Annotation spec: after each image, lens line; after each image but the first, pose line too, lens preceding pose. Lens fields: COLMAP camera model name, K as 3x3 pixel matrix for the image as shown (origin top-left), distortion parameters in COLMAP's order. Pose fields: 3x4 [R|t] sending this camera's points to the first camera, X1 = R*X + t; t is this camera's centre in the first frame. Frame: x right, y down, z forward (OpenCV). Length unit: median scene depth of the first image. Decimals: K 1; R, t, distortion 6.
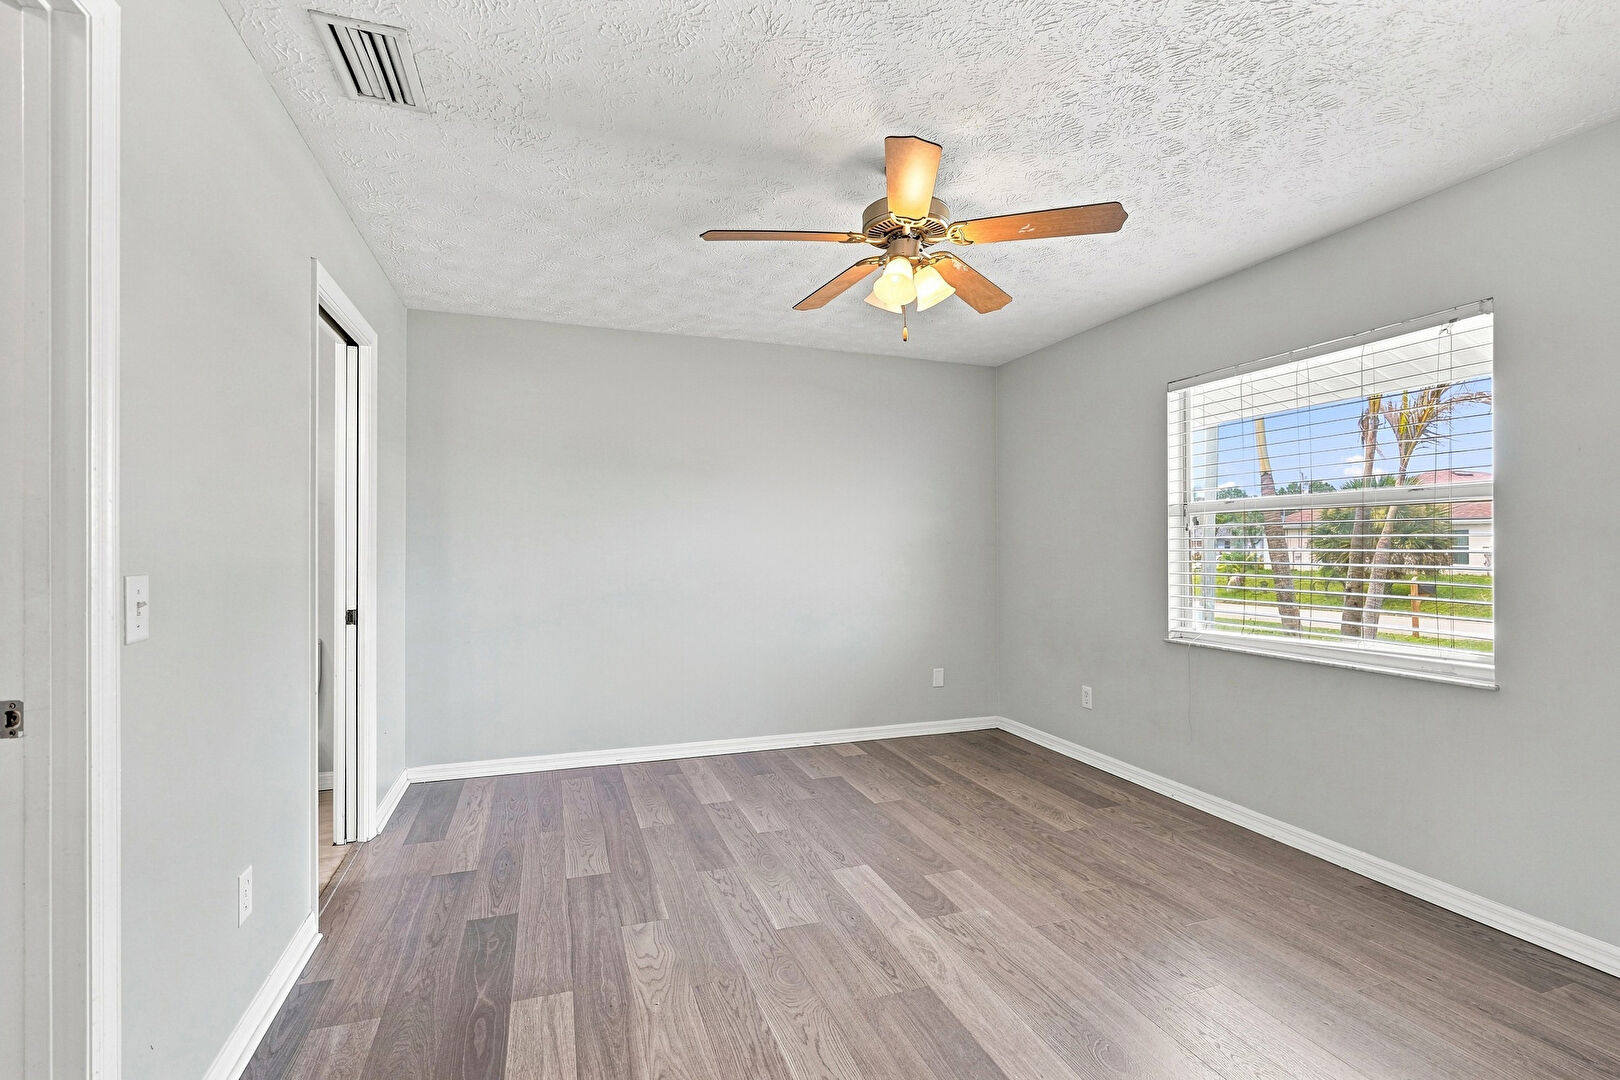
lens RADIAL K [[737.1, 0, 809.9], [0, 737.1, 549.8], [0, 0, 1]] dist [0.000622, -0.000070]
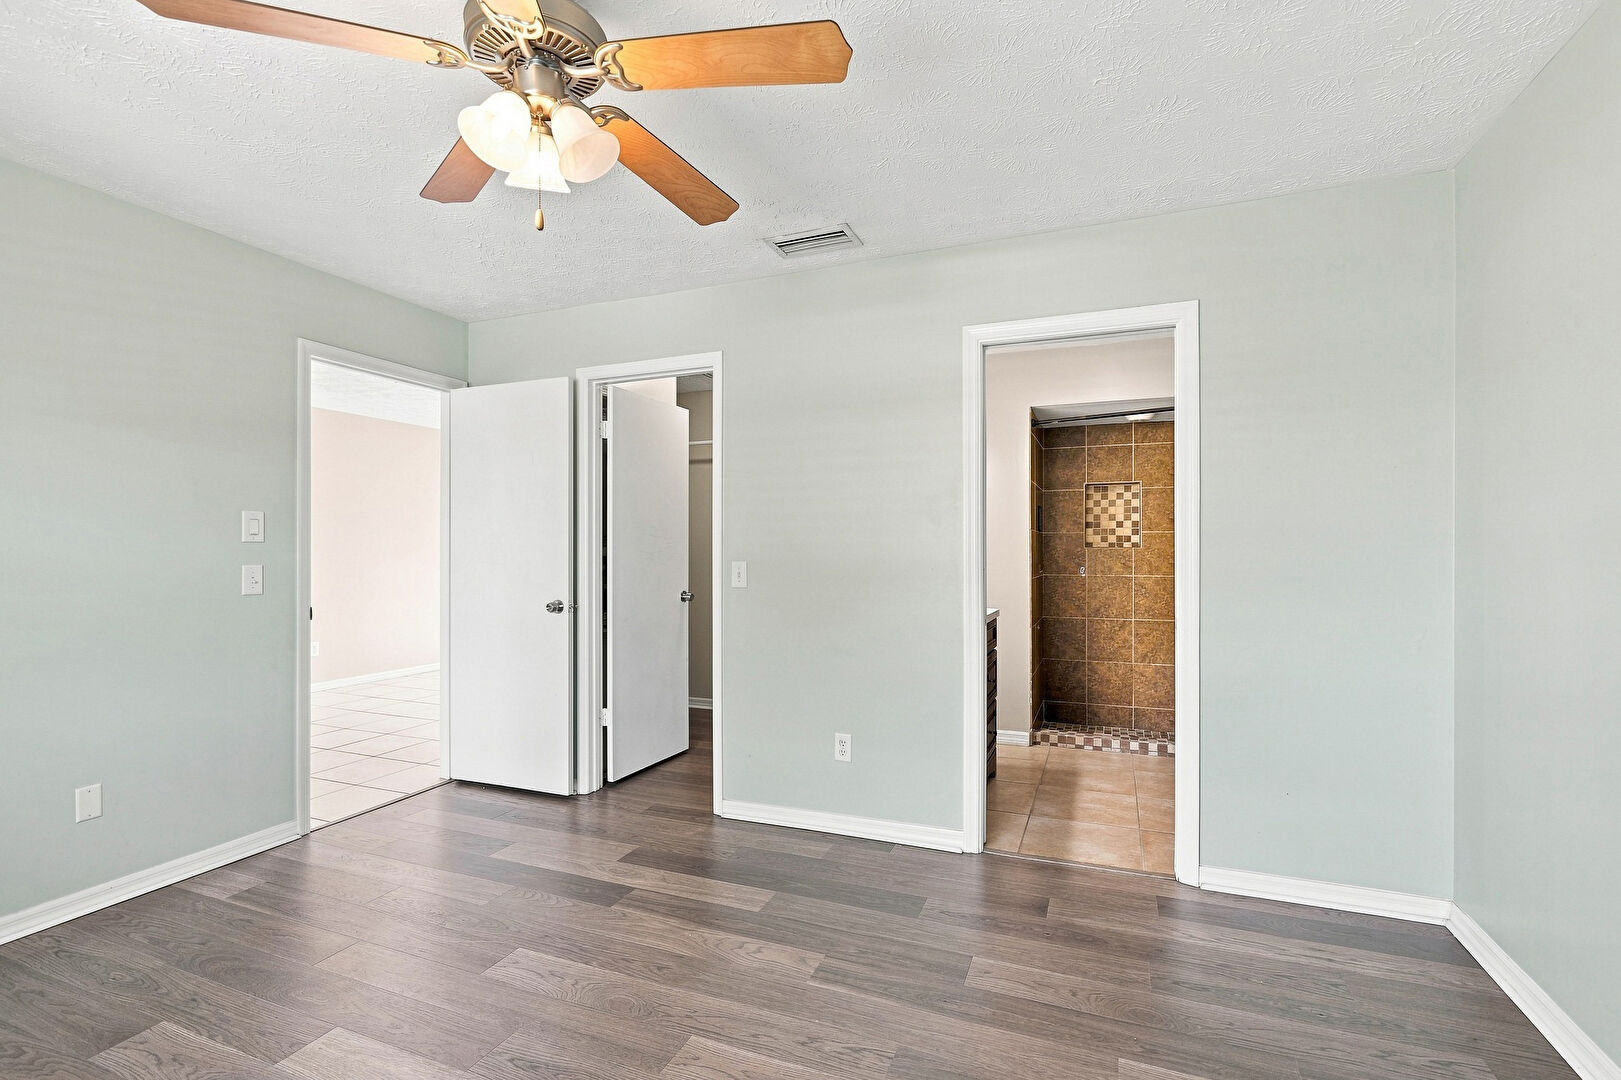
lens RADIAL K [[737.5, 0, 810.4], [0, 737.5, 549.8], [0, 0, 1]] dist [0.000622, -0.000070]
pose [[-0.672310, 0.002424, -0.740266, 0.481307], [0.001130, 0.999997, 0.002248, -0.009073], [0.740269, 0.000674, -0.672311, 1.720192]]
